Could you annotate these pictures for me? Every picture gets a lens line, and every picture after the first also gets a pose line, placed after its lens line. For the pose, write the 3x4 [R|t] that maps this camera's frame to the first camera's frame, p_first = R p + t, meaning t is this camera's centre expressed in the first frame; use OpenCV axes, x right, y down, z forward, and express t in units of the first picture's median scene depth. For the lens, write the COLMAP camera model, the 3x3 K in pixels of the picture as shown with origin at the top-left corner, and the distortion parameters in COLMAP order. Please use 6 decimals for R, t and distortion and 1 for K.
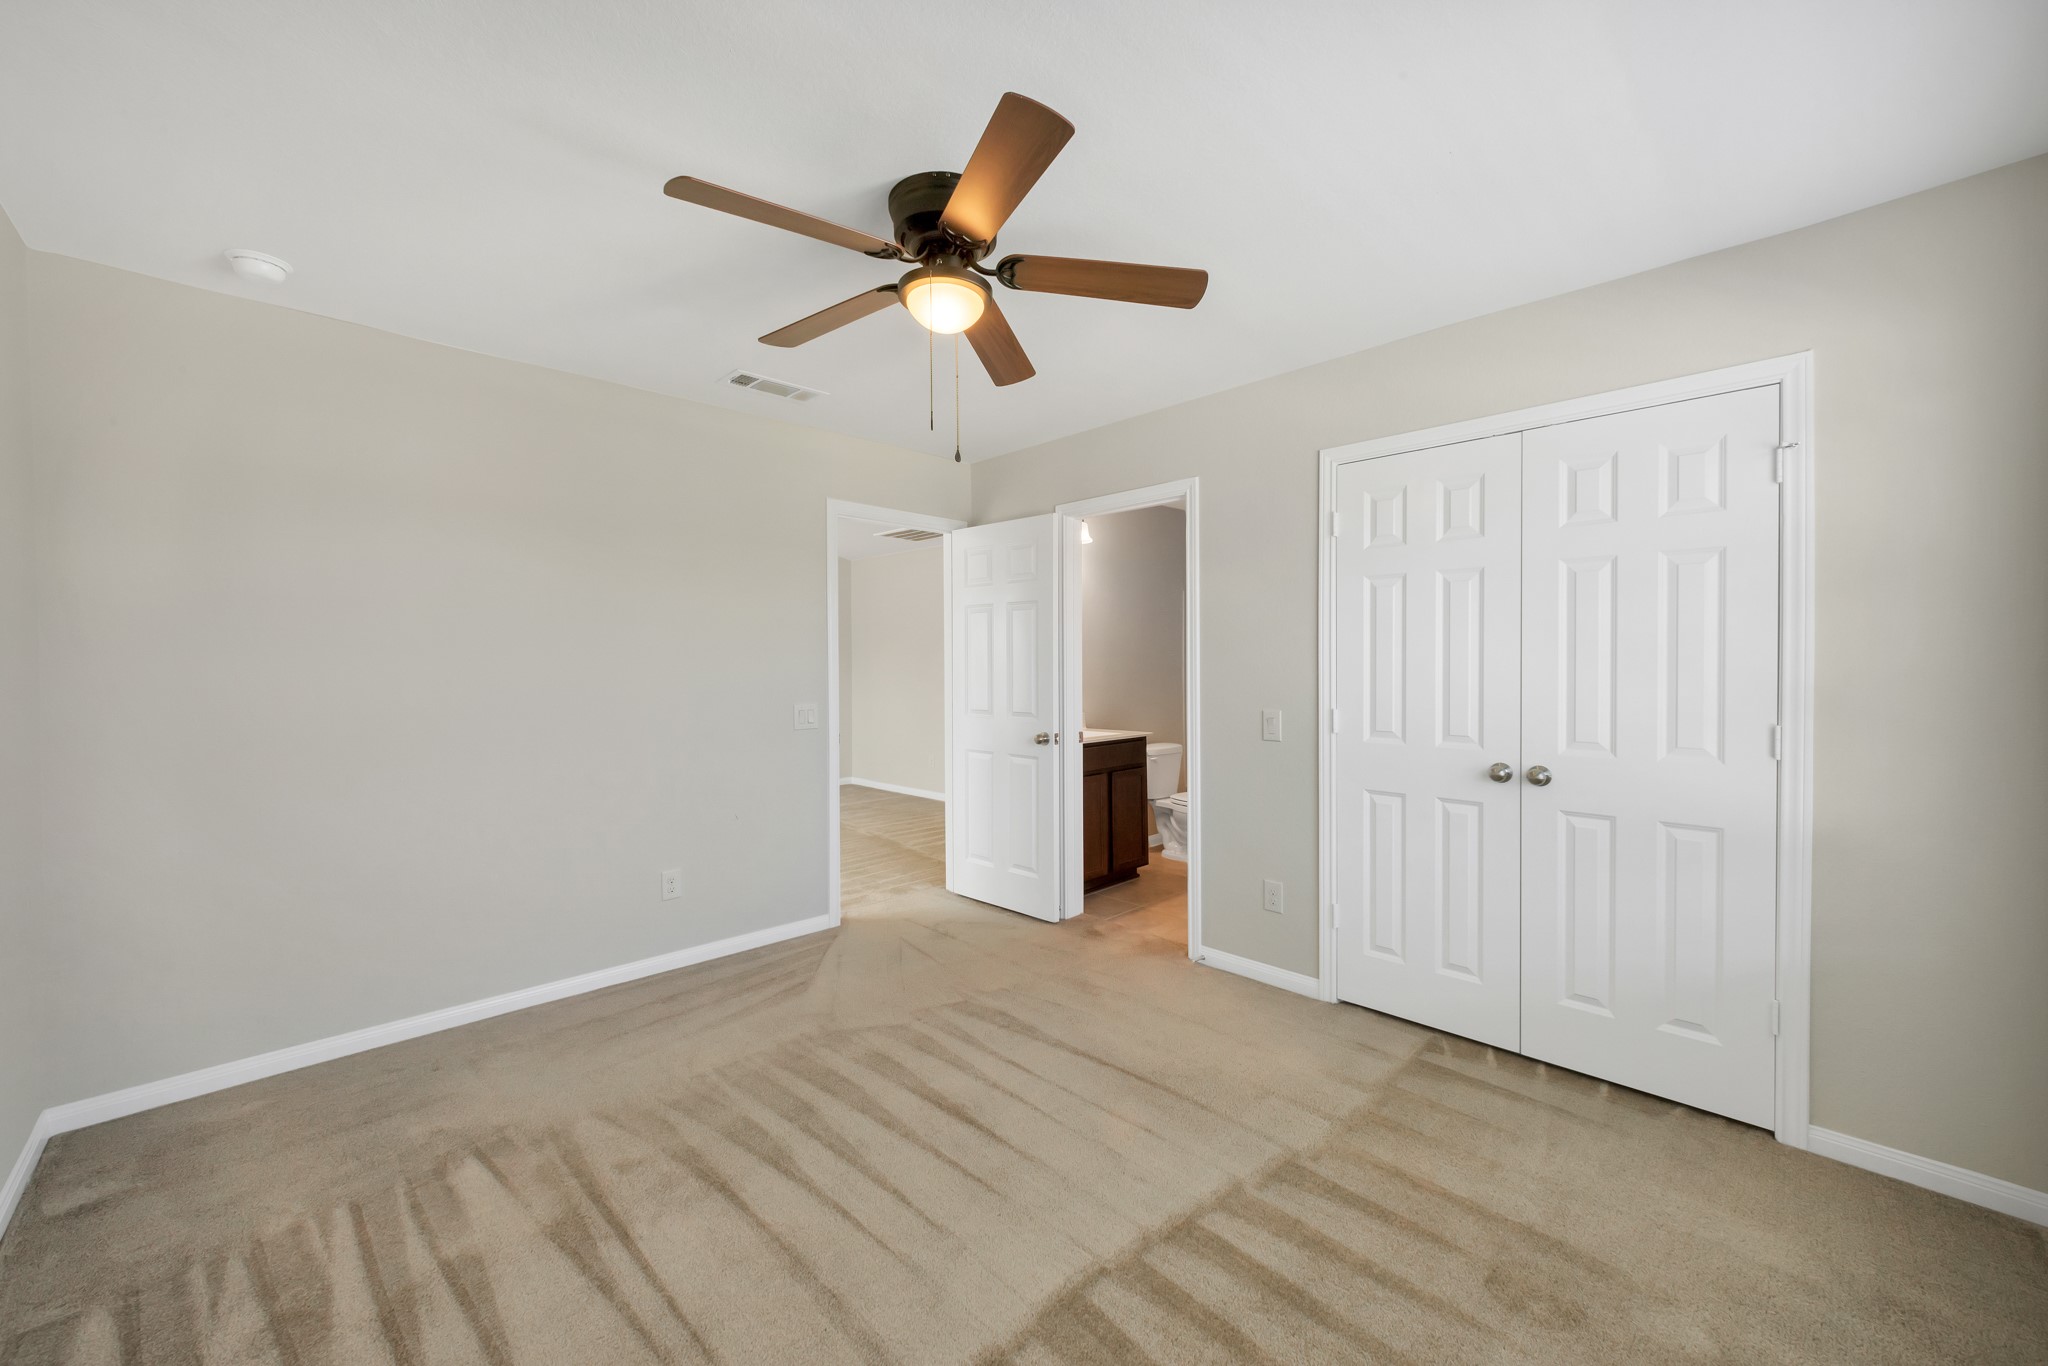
lens RADIAL K [[798.9, 0, 1025.5], [0, 798.9, 675.7], [0, 0, 1]] dist [0.017757, -0.000225]
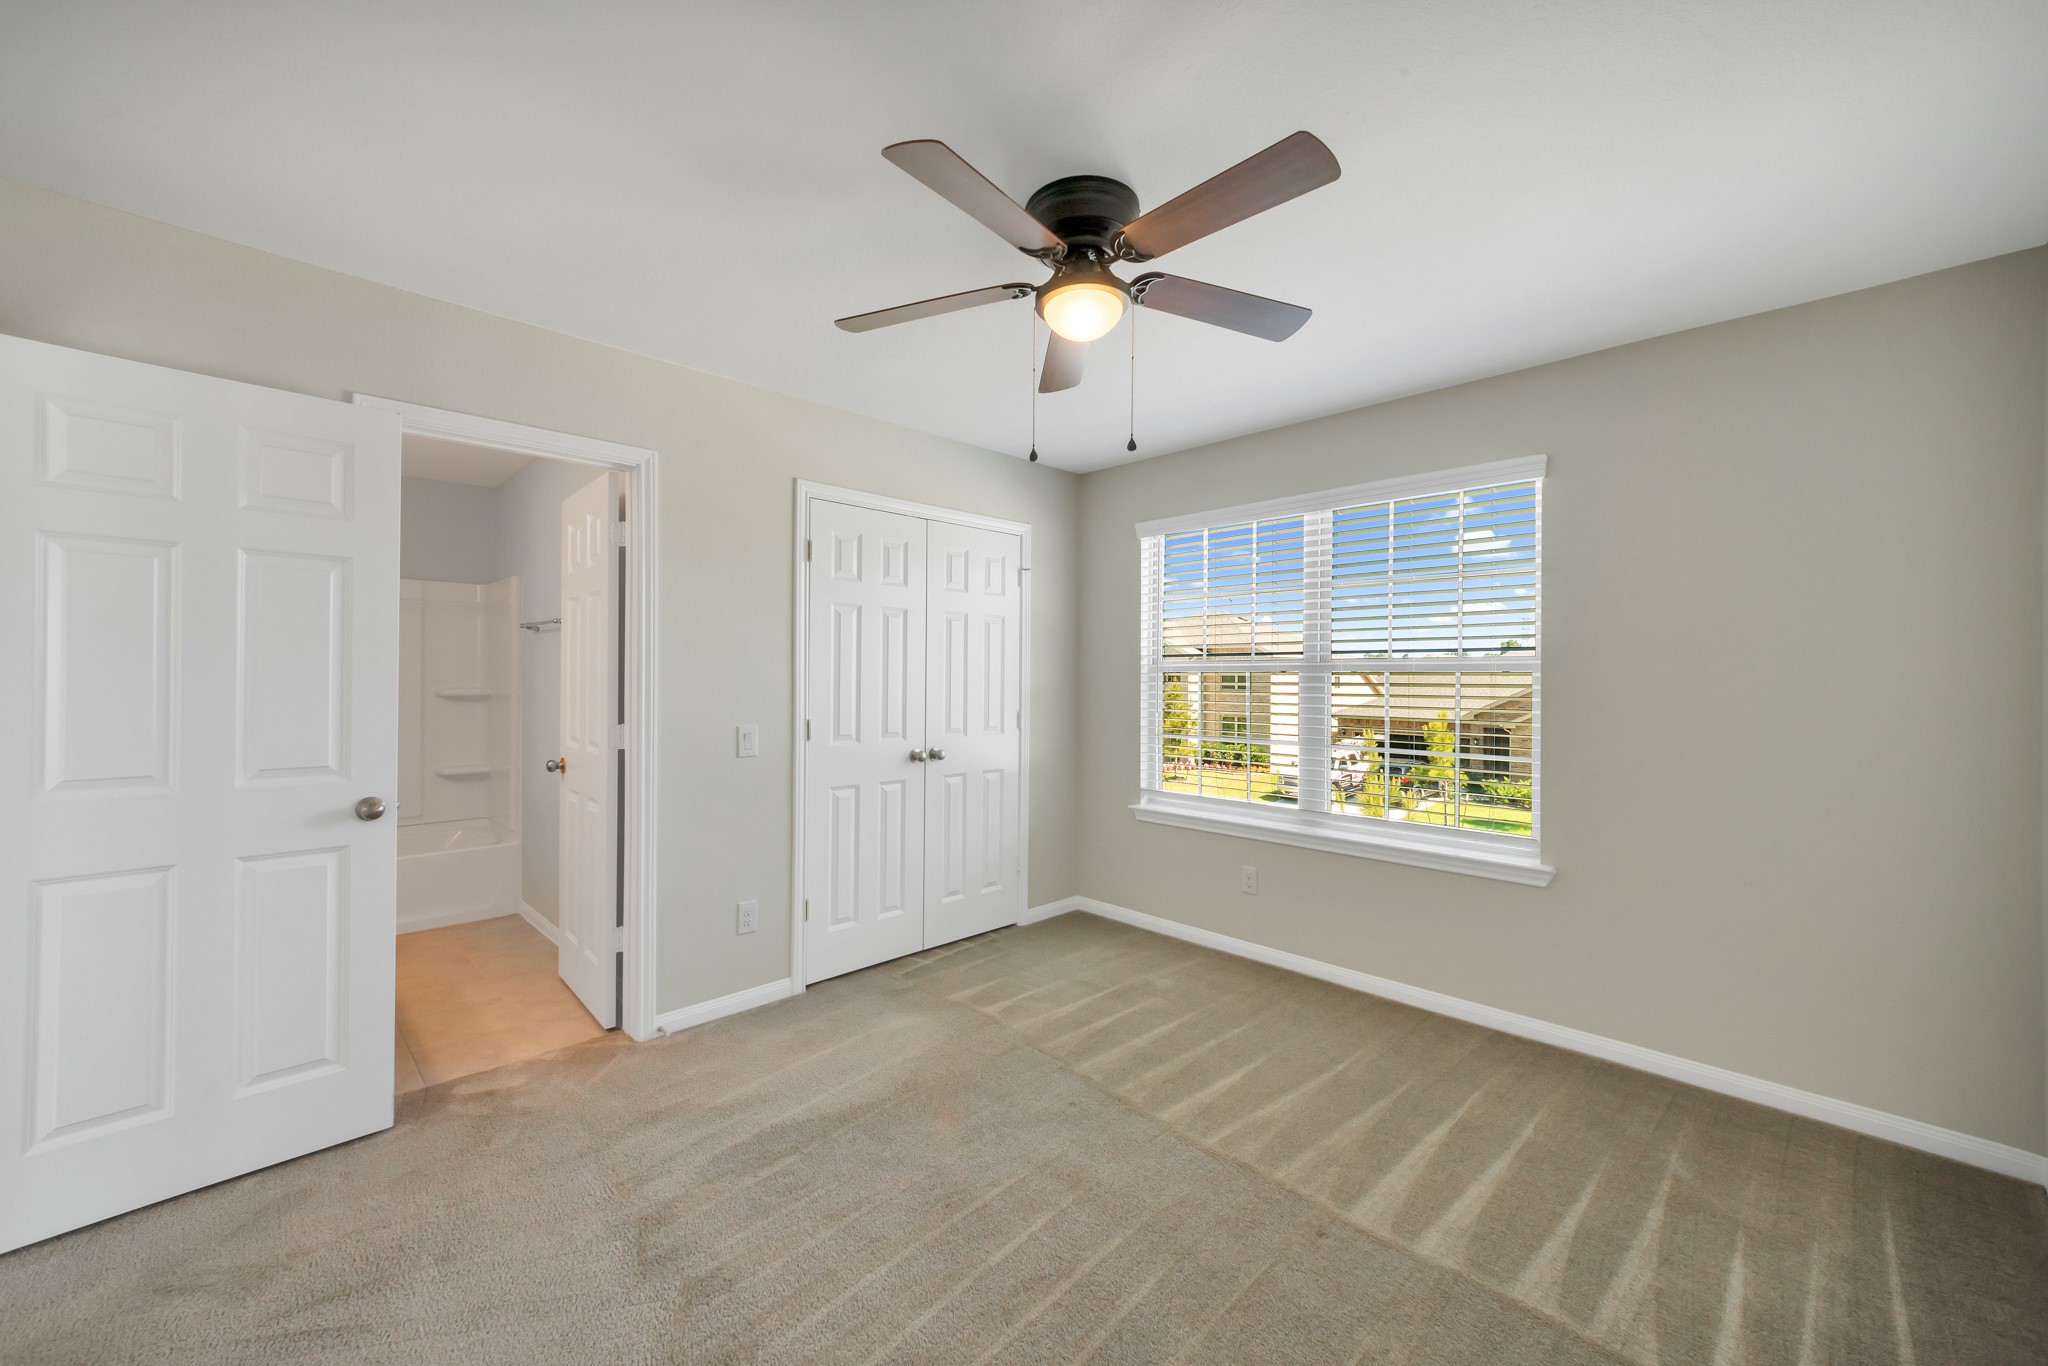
lens RADIAL K [[798.9, 0, 1025.5], [0, 798.9, 675.7], [0, 0, 1]] dist [0.017757, -0.000225]
pose [[-0.001379, 0.010251, 0.999947, -0.745322], [0.010832, 0.999889, -0.010236, -0.003014], [-0.999940, 0.010817, -0.001489, 0.743472]]
